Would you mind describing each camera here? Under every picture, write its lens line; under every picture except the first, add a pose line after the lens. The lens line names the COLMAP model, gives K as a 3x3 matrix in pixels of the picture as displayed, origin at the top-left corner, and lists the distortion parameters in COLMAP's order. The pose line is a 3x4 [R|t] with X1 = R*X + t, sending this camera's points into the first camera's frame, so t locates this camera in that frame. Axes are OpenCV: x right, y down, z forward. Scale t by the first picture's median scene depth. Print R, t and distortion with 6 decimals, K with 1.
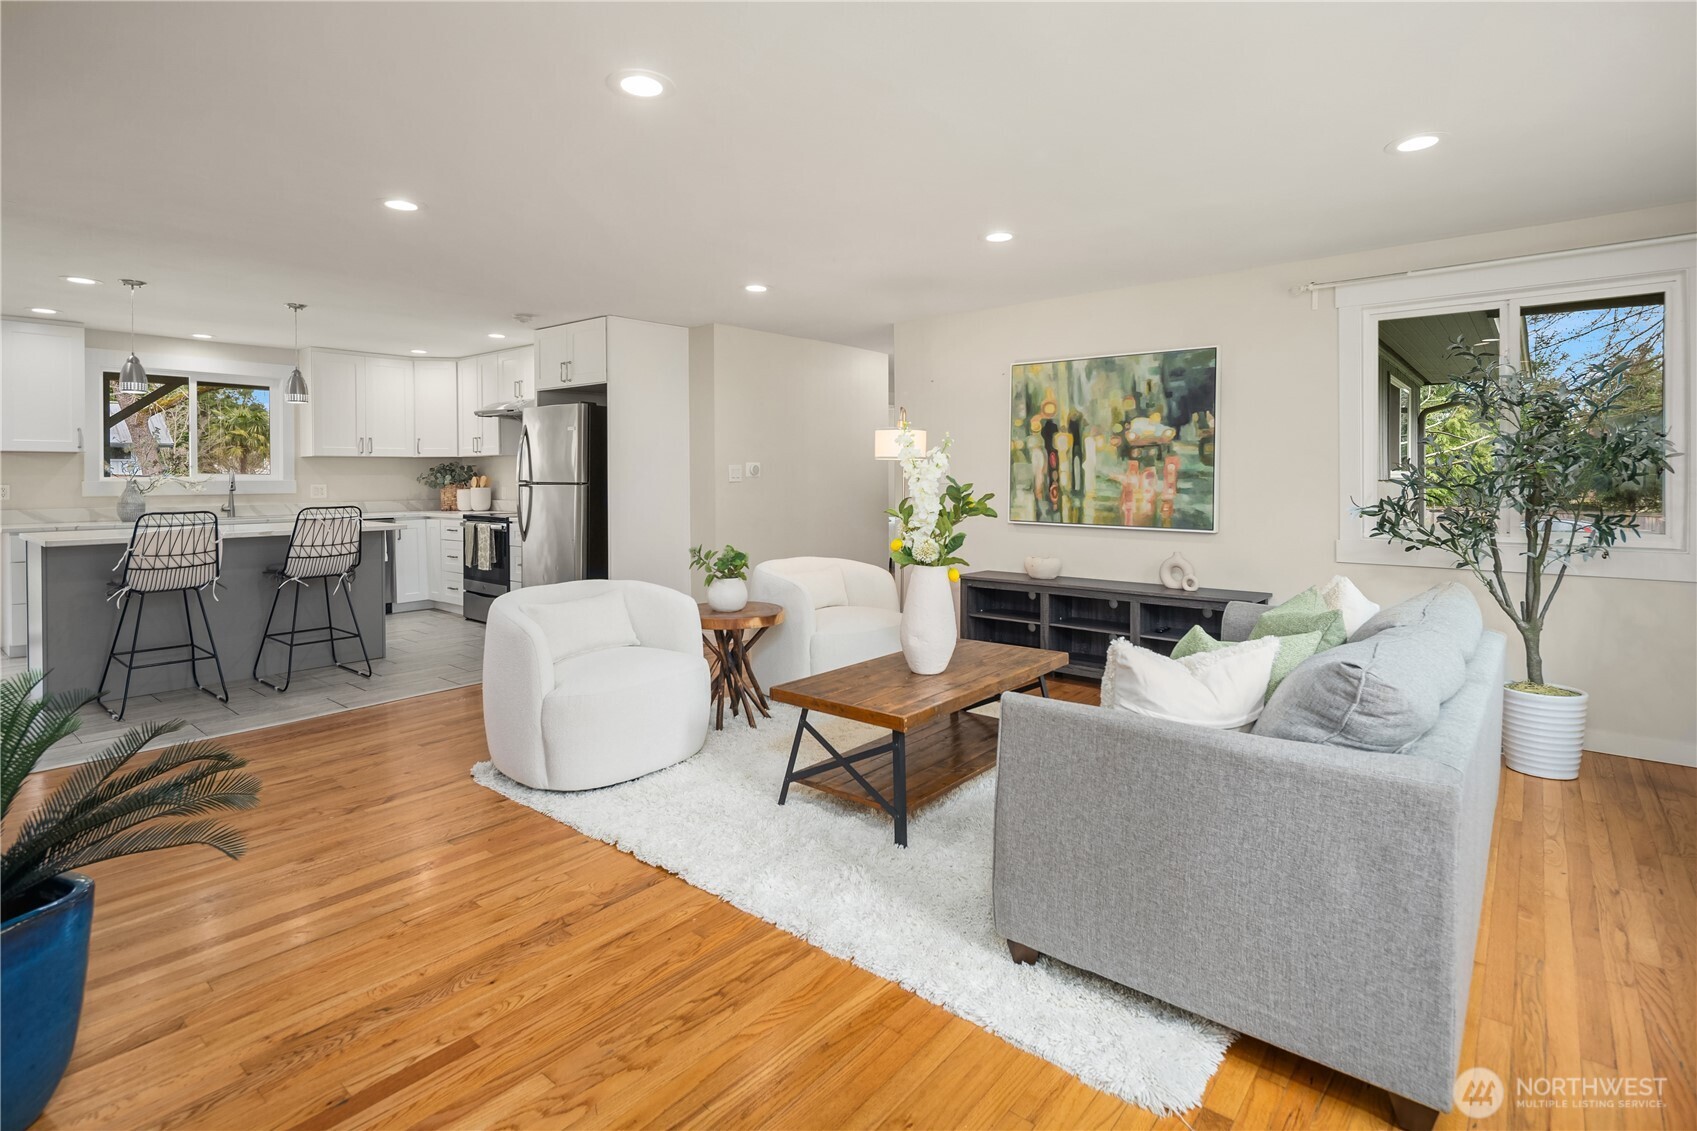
lens RADIAL K [[826.9, 0, 849.9], [0, 826.9, 484.0], [0, 0, 1]] dist [0.000033, -0.000289]
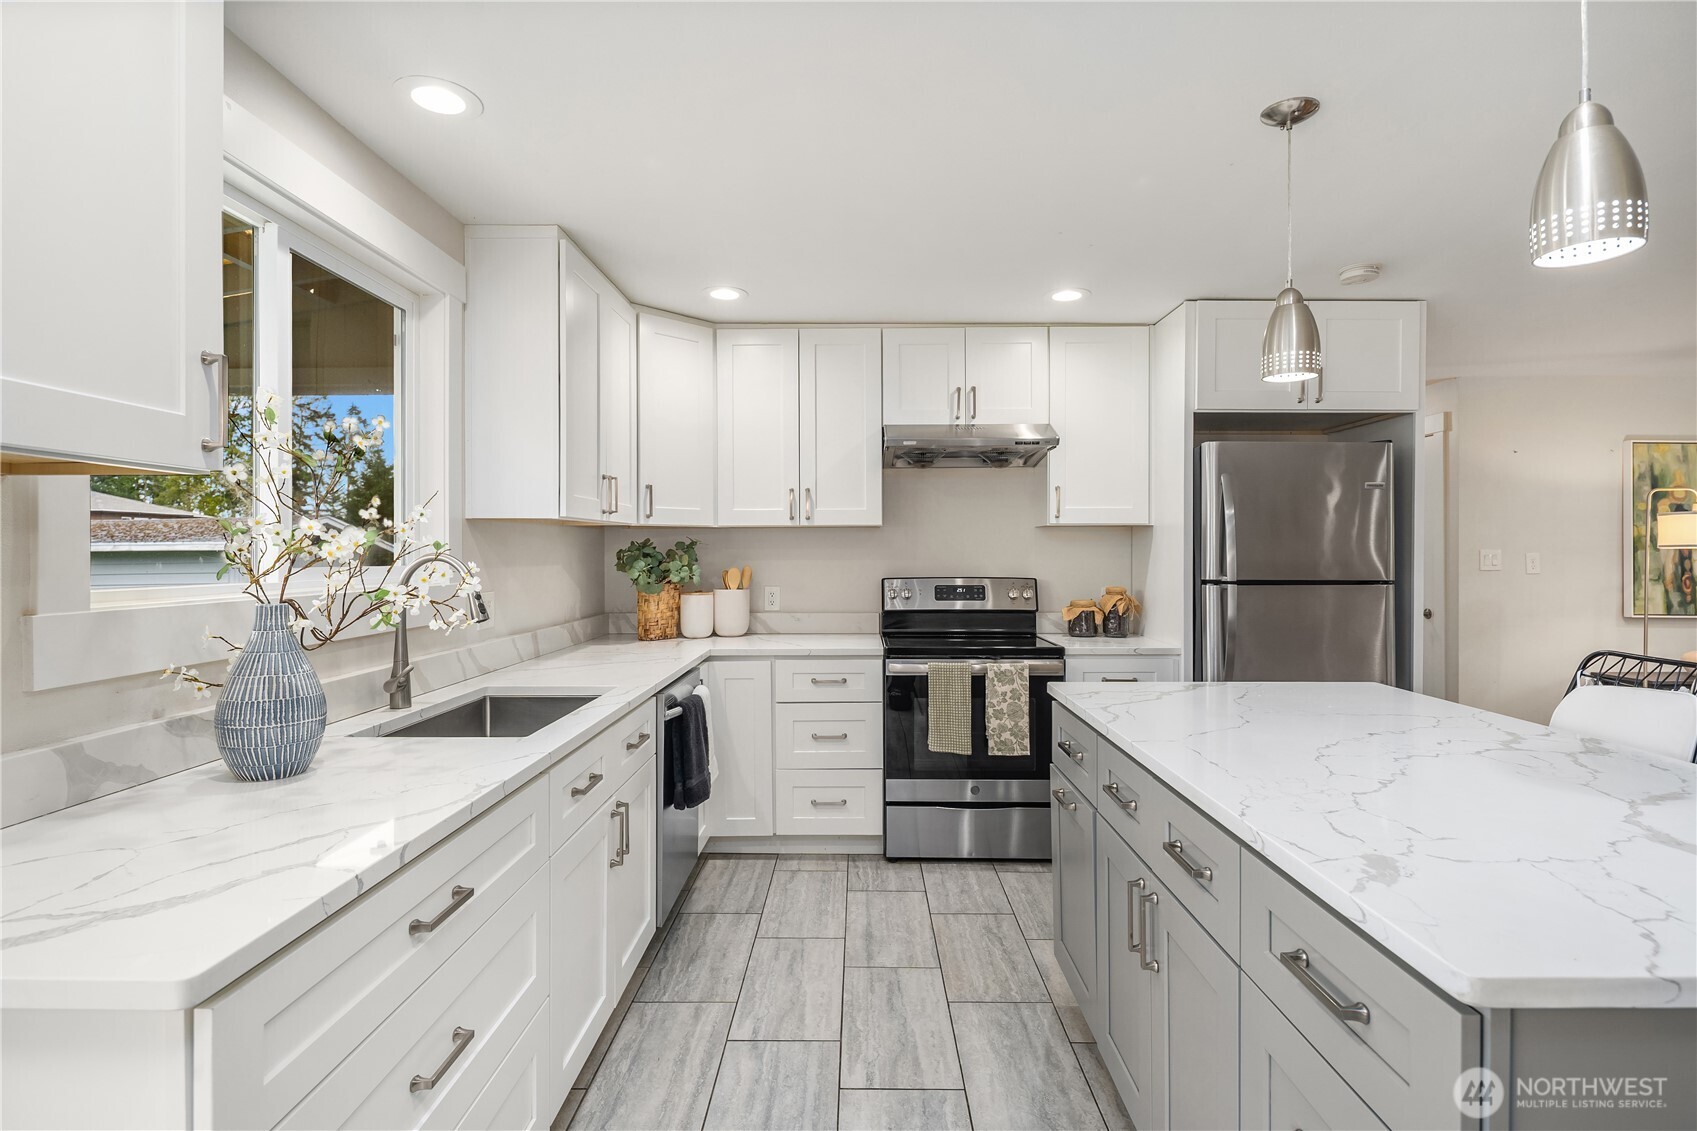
lens RADIAL K [[836.8, 0, 852.4], [0, 836.8, 554.1], [0, 0, 1]] dist [0.000767, -0.000808]
pose [[0.777905, 0.001708, 0.628380, -1.111042], [0.004898, 0.999949, -0.008781, -0.018865], [-0.628363, 0.009908, 0.777857, 0.881004]]
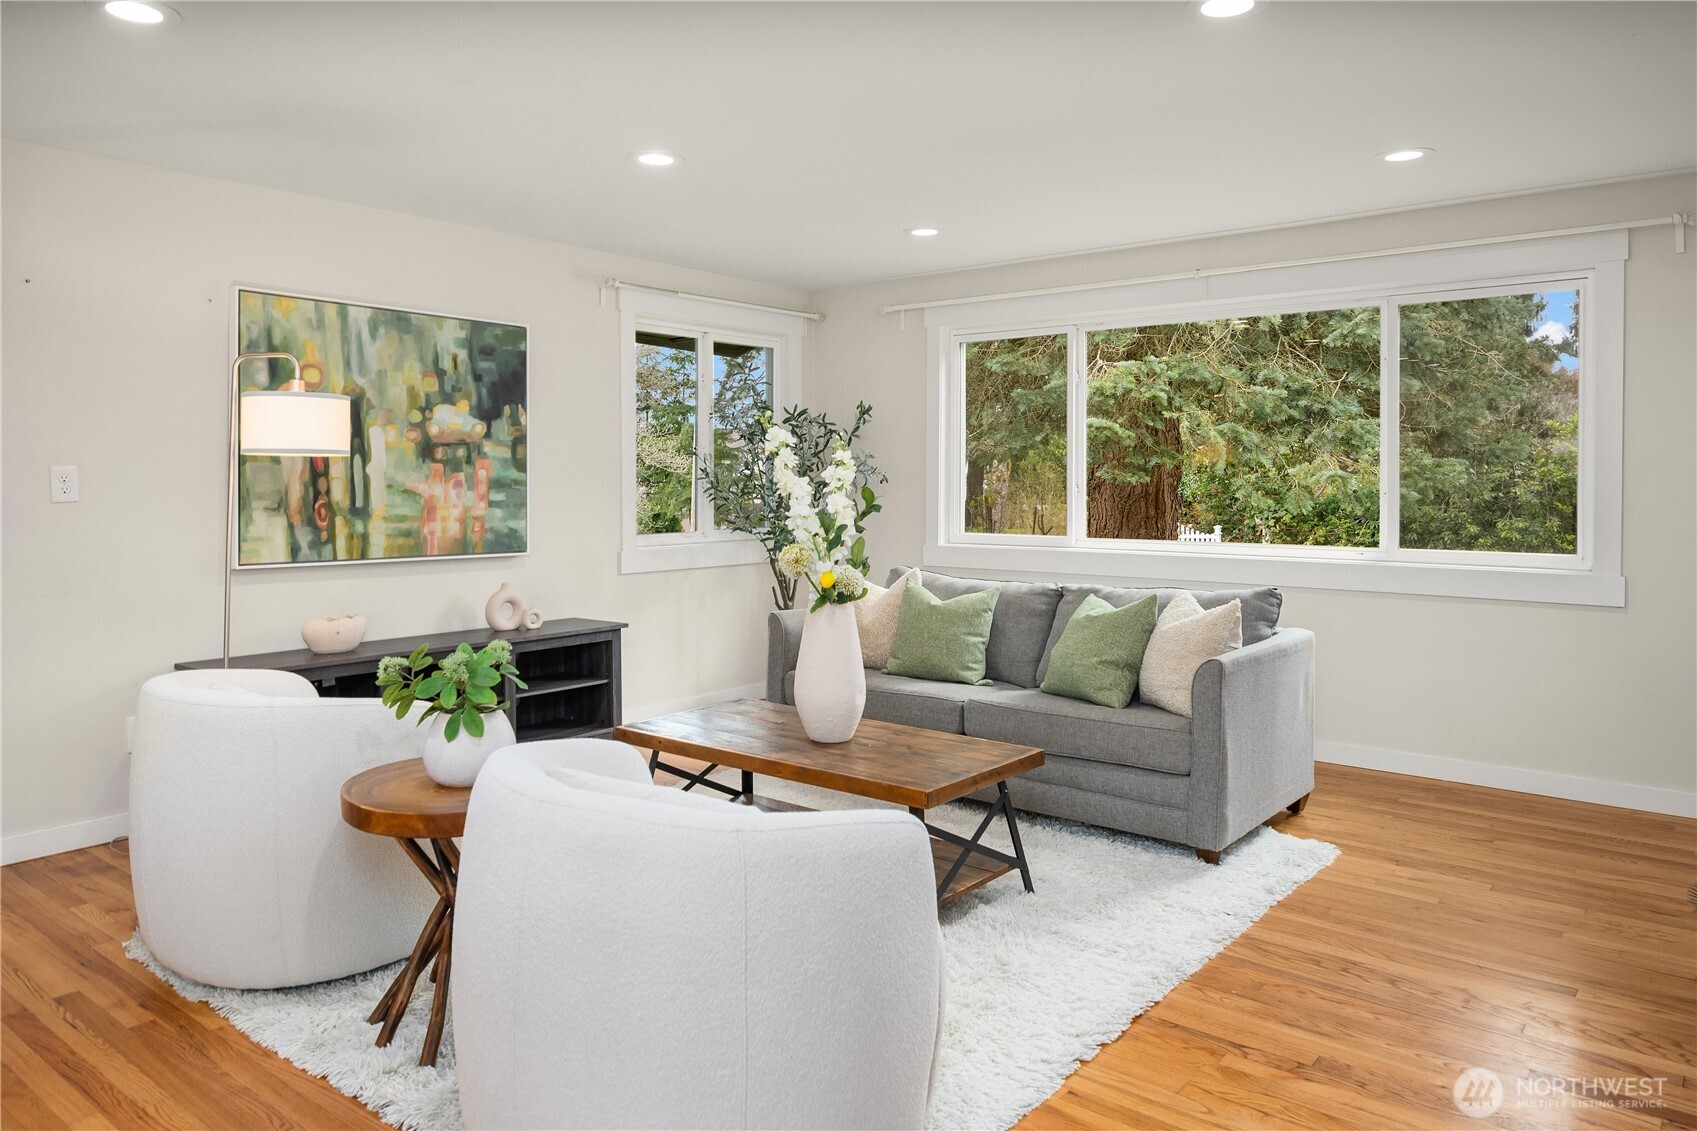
lens RADIAL K [[1157.8, 0, 830.9], [0, 1157.8, 487.9], [0, 0, 1]] dist [-0.004046, 0.000883]
pose [[-0.004639, -0.005708, 0.999973, -0.635275], [0.008162, 0.999950, 0.005745, -0.009986], [-0.999956, 0.008189, -0.004592, 0.641388]]
